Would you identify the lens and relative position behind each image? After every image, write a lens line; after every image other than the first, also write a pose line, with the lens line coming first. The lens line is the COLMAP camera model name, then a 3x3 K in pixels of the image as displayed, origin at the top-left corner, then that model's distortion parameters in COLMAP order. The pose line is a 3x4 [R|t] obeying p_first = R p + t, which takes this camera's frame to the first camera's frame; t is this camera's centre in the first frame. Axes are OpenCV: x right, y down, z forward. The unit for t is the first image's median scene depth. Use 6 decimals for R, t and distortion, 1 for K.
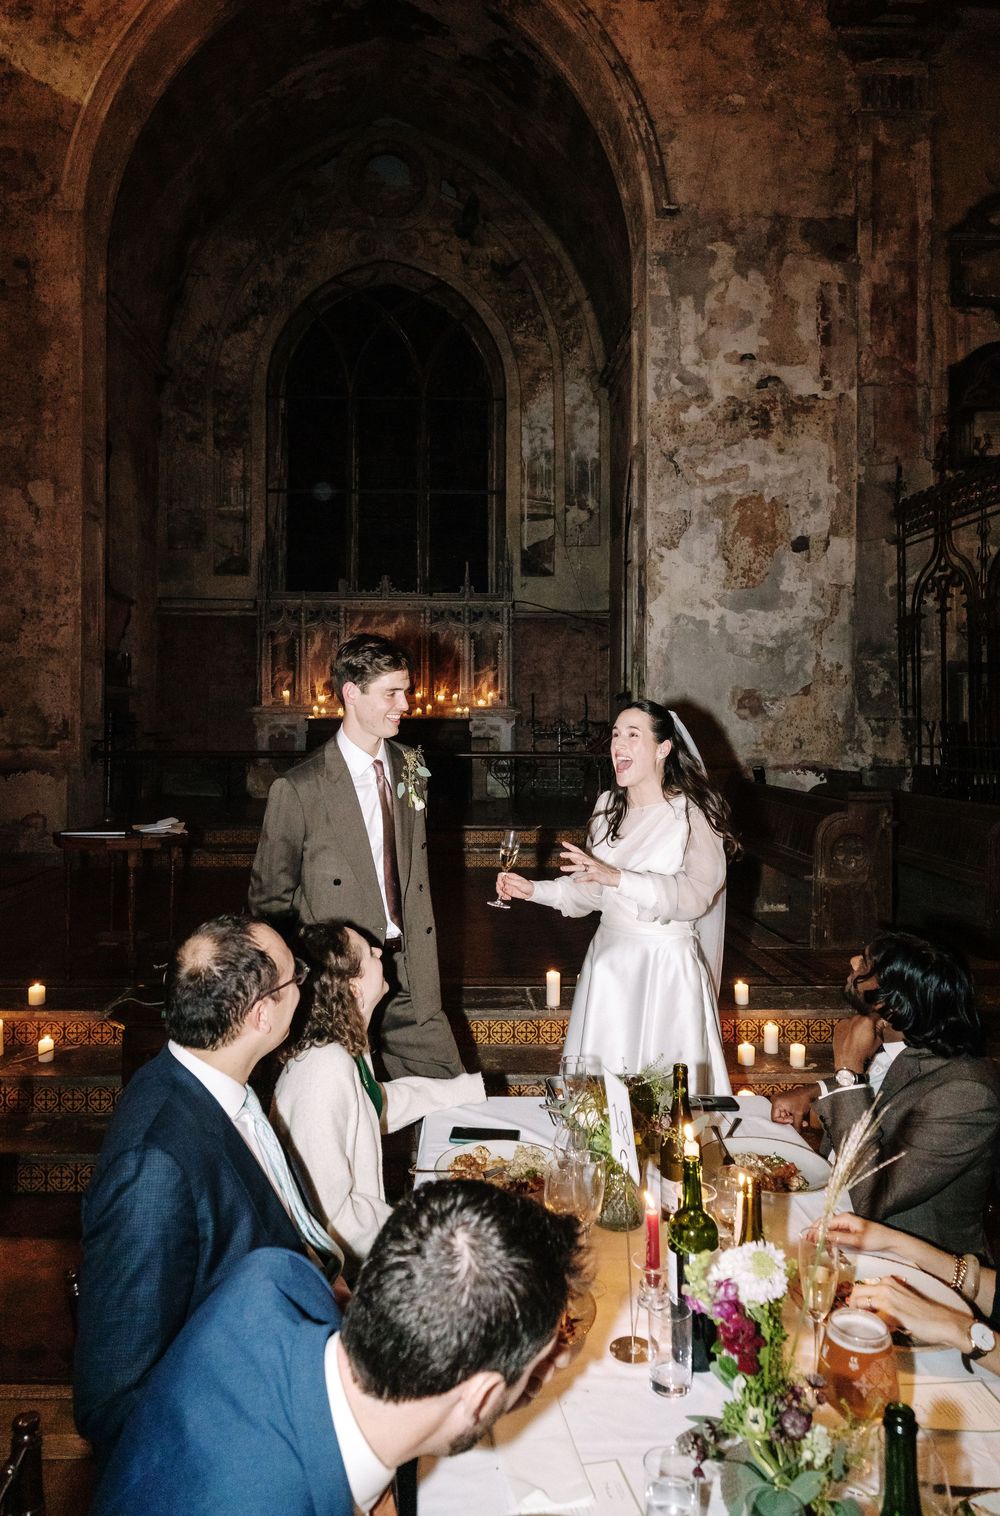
lens RADIAL K [[1000.9, 0, 461.9], [0, 1000.9, 714.5], [0, 0, 1]] dist [0.004603, 0.001386]
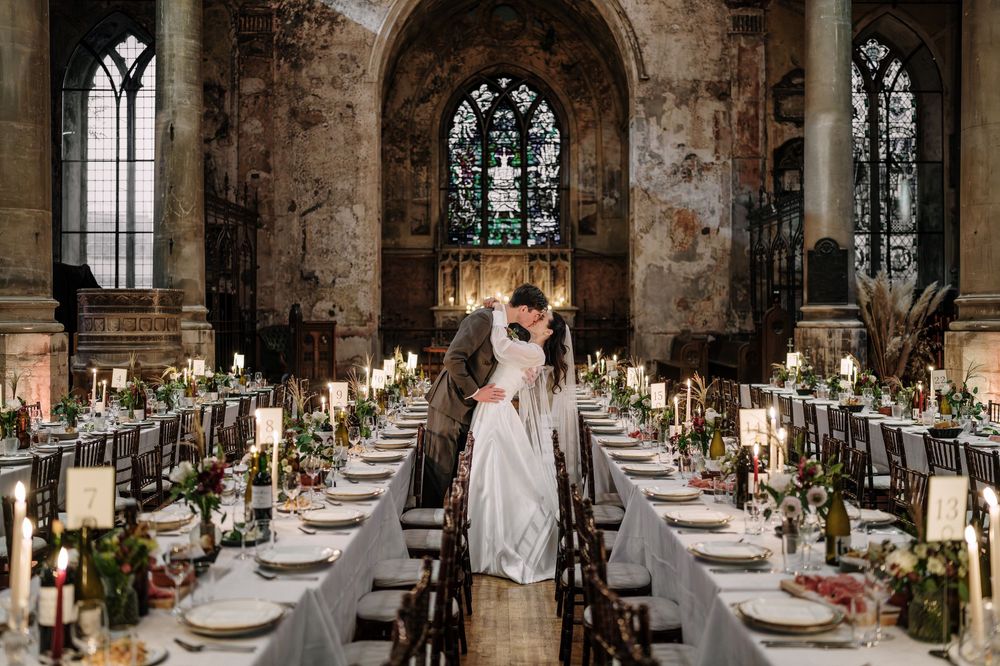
lens RADIAL K [[1010.2, 0, 503.9], [0, 1010.2, 325.9], [0, 0, 1]] dist [-0.020838, 0.000000]
pose [[0.999784, -0.003721, -0.020430, -0.056402], [0.003952, 0.999929, 0.011271, 0.009551], [0.020387, -0.011349, 0.999728, -1.202190]]
